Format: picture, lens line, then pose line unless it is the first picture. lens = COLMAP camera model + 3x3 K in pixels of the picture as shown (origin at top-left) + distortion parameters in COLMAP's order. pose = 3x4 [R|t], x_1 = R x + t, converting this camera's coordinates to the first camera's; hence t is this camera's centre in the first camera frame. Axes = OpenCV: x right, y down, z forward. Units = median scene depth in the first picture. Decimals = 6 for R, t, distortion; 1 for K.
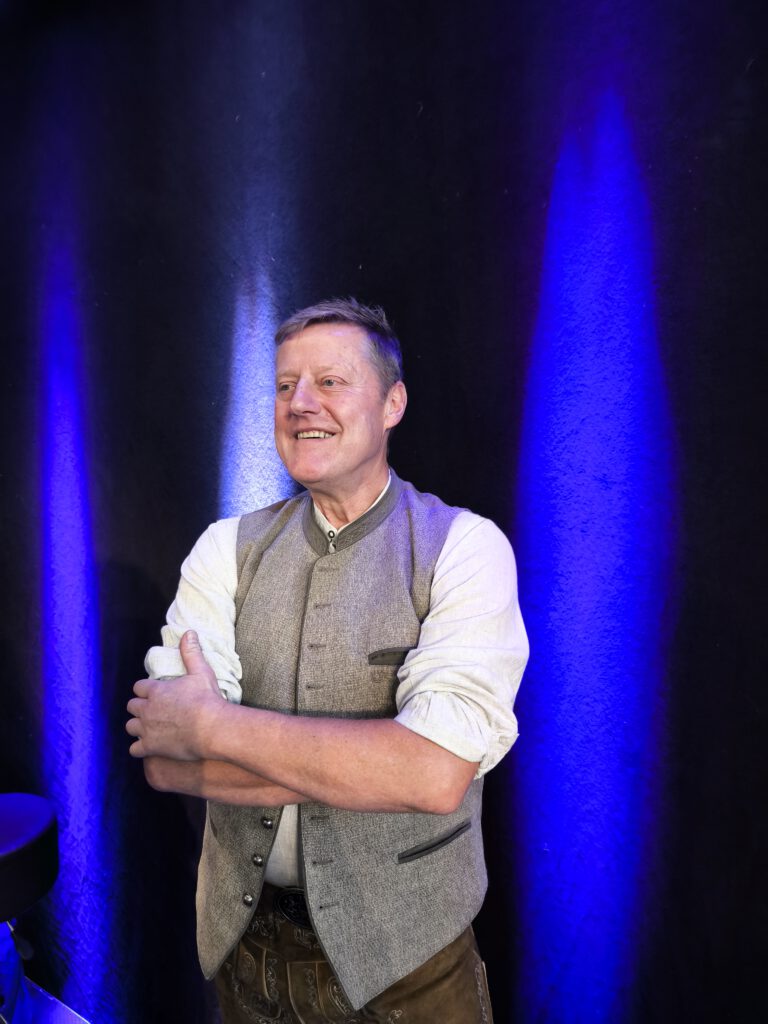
lens RADIAL K [[680.2, 0, 358.5], [0, 680.2, 533.0], [0, 0, 1]] dist [-0.008149, -0.007357]
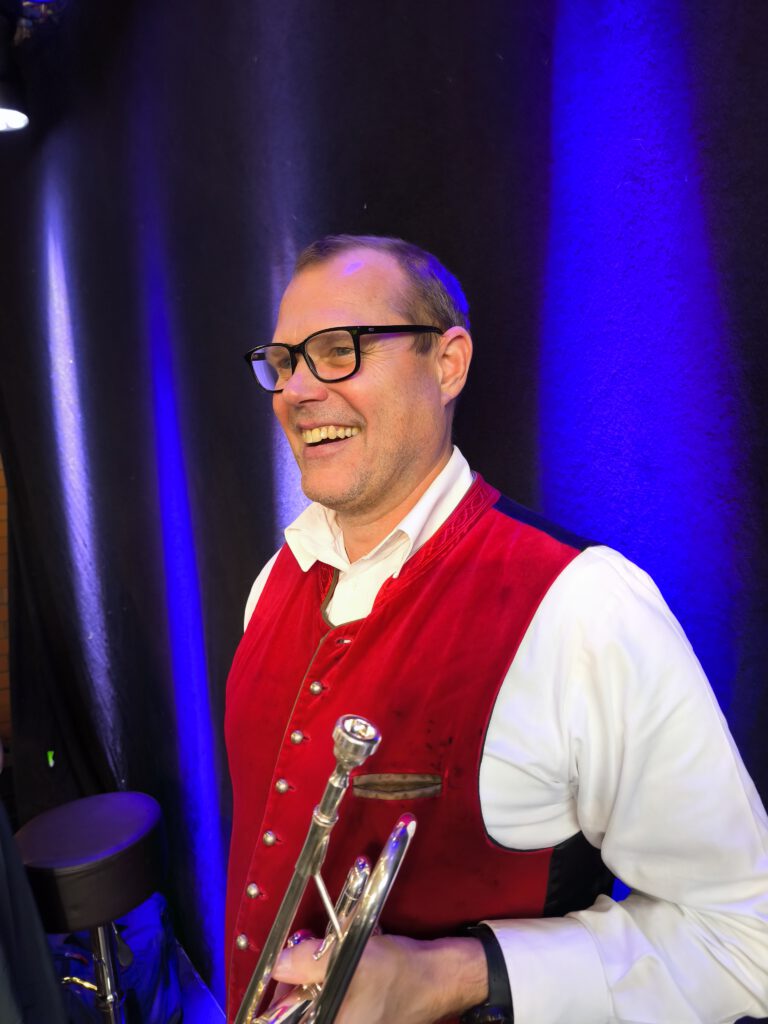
lens RADIAL K [[680.2, 0, 391.7], [0, 680.2, 520.7], [0, 0, 1]] dist [-0.008149, -0.007357]
pose [[0.937212, -0.034606, -0.347039, 0.259933], [0.045965, 0.998641, 0.024550, -0.038262], [0.345718, -0.038960, 0.937529, 0.223831]]
